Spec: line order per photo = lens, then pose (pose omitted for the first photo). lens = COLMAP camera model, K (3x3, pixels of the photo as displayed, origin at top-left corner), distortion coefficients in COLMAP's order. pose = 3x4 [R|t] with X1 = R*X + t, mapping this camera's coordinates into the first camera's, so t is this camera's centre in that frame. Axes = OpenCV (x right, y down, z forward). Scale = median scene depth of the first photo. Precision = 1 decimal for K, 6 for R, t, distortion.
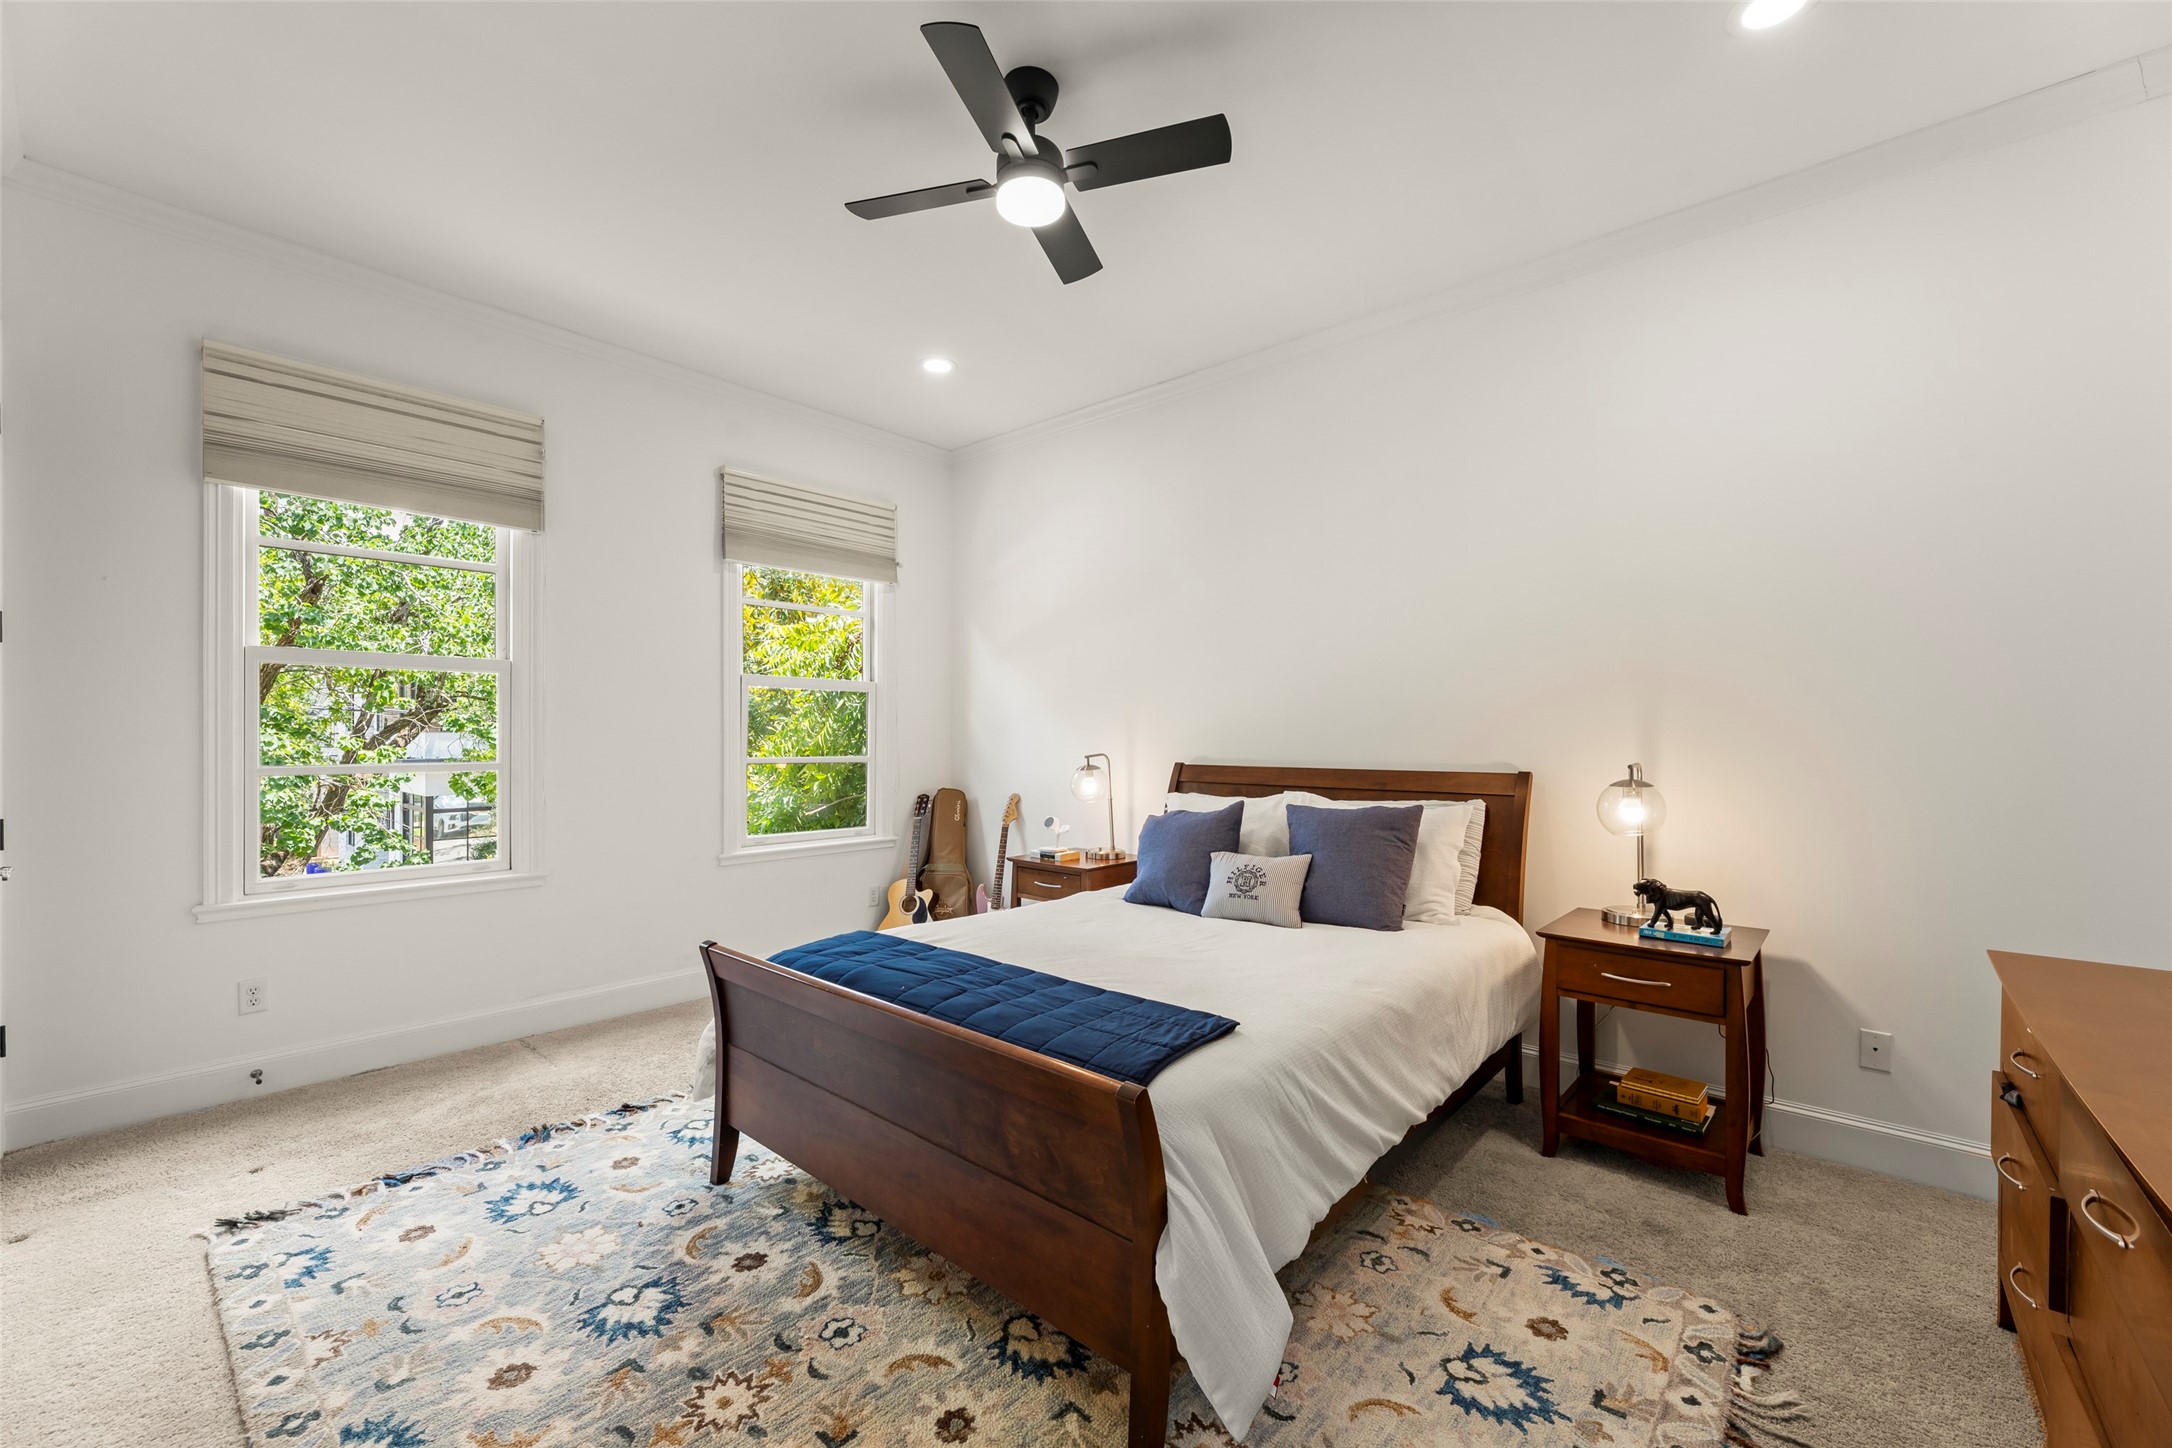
lens RADIAL K [[881.6, 0, 1077.7], [0, 881.6, 723.1], [0, 0, 1]] dist [0.005952, -0.000944]
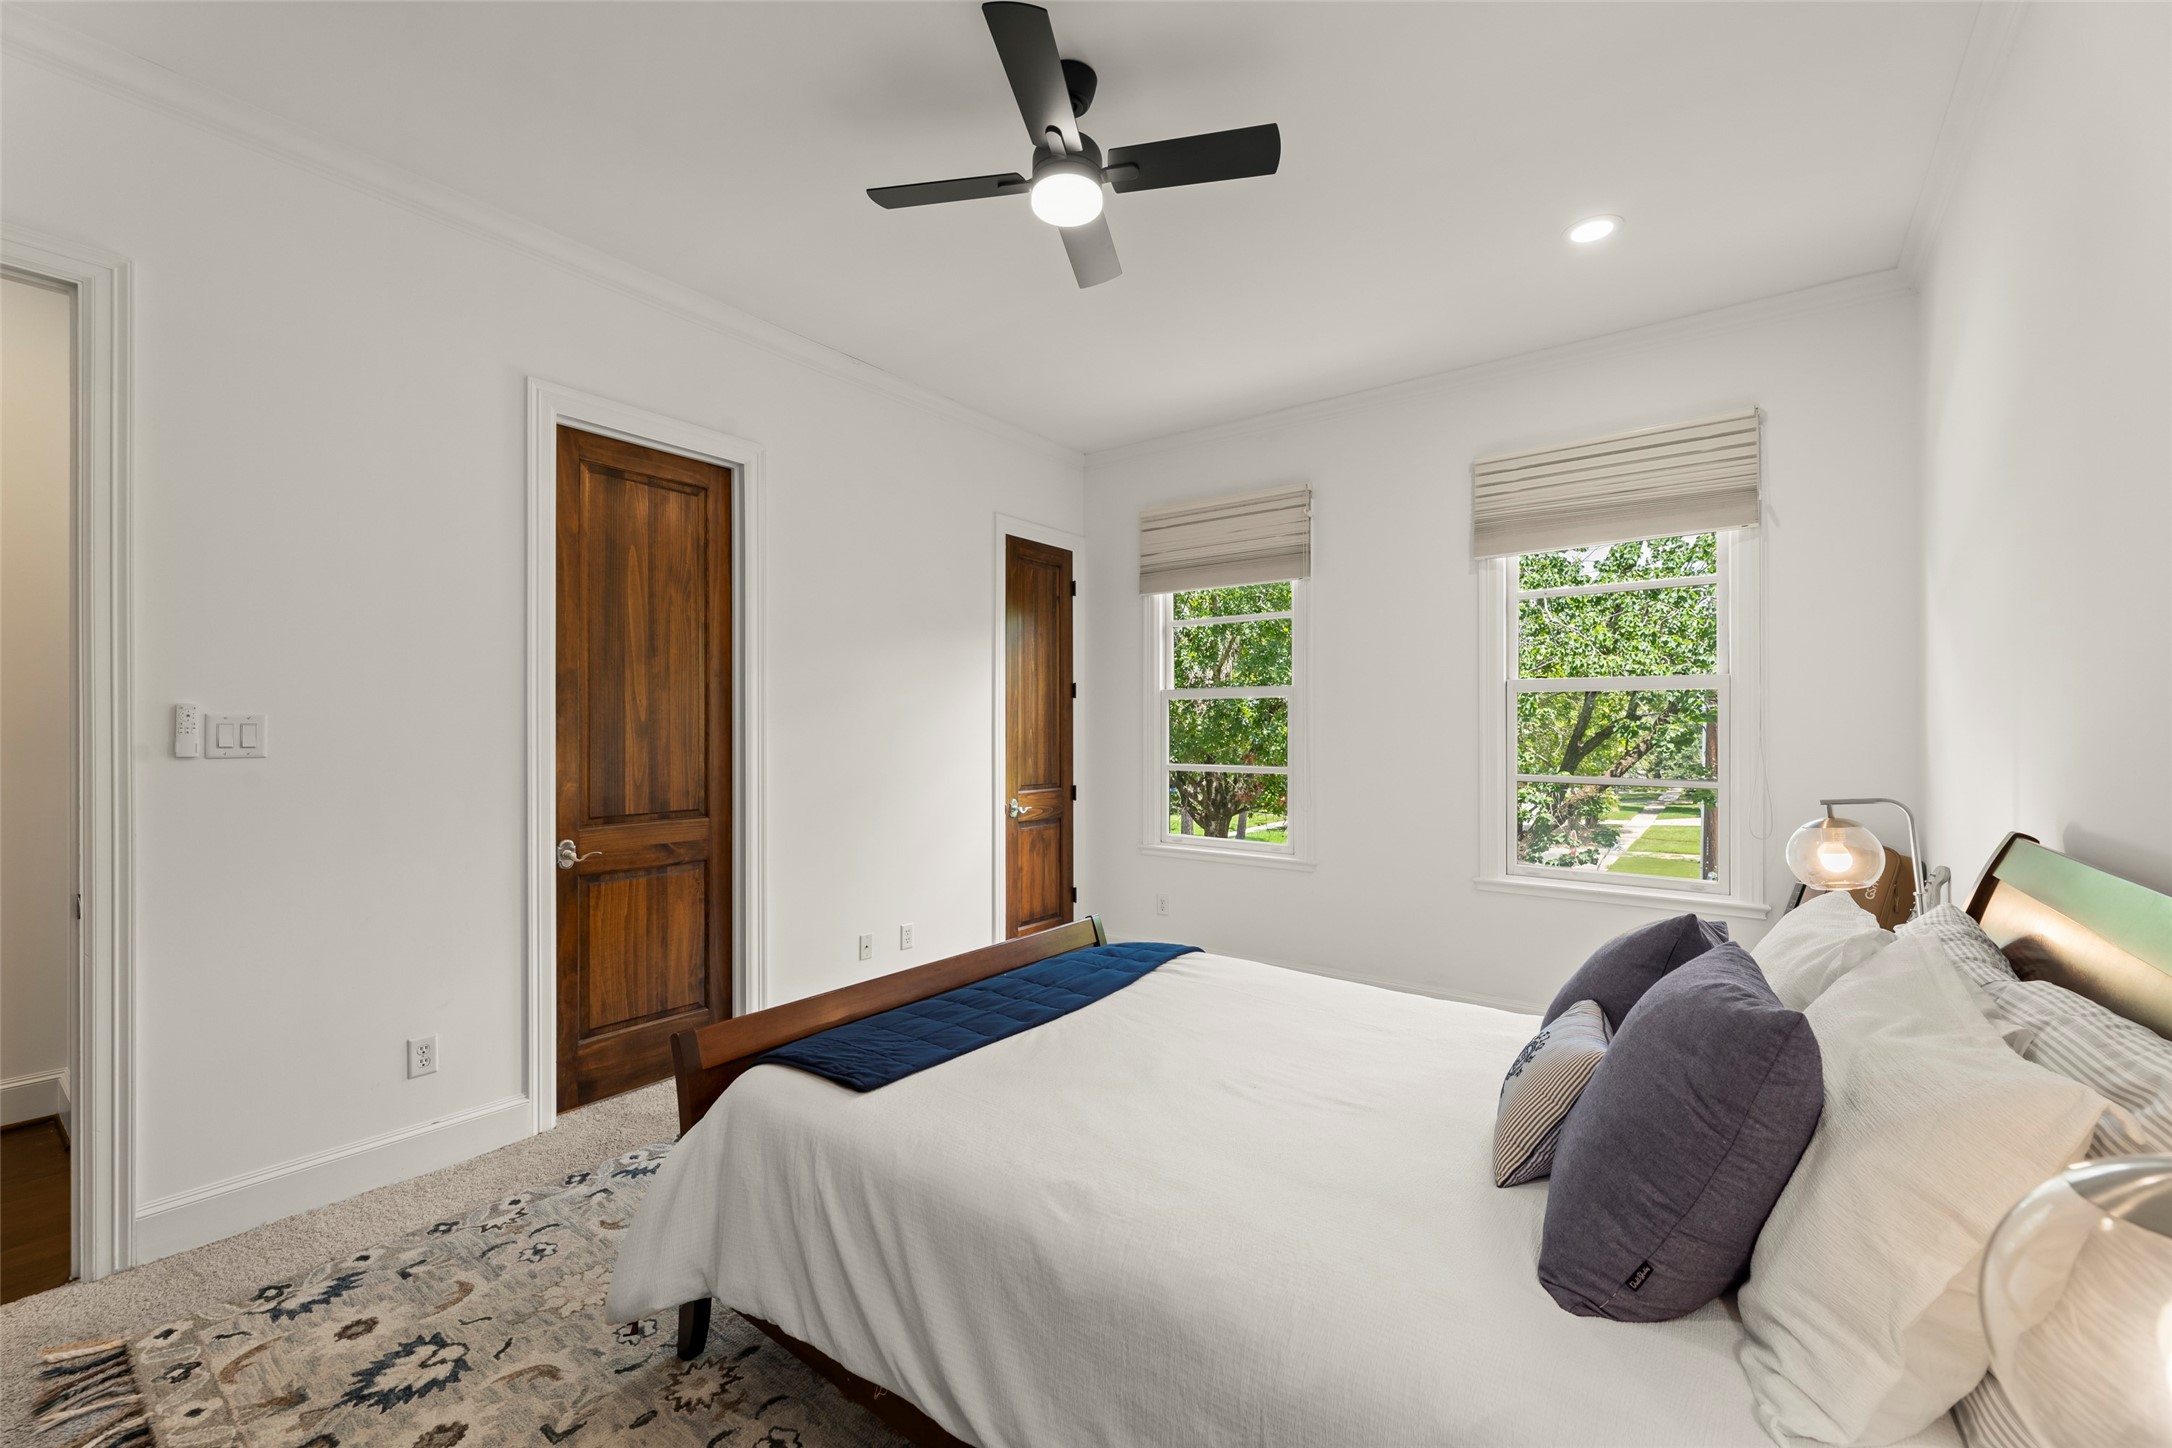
lens RADIAL K [[881.6, 0, 1080.2], [0, 881.6, 740.4], [0, 0, 1]] dist [0.005952, -0.000944]
pose [[0.081850, 0.001539, -0.996643, 0.571942], [0.002565, 0.999995, 0.001755, 0.000028], [0.996641, -0.002700, 0.081845, 0.616597]]
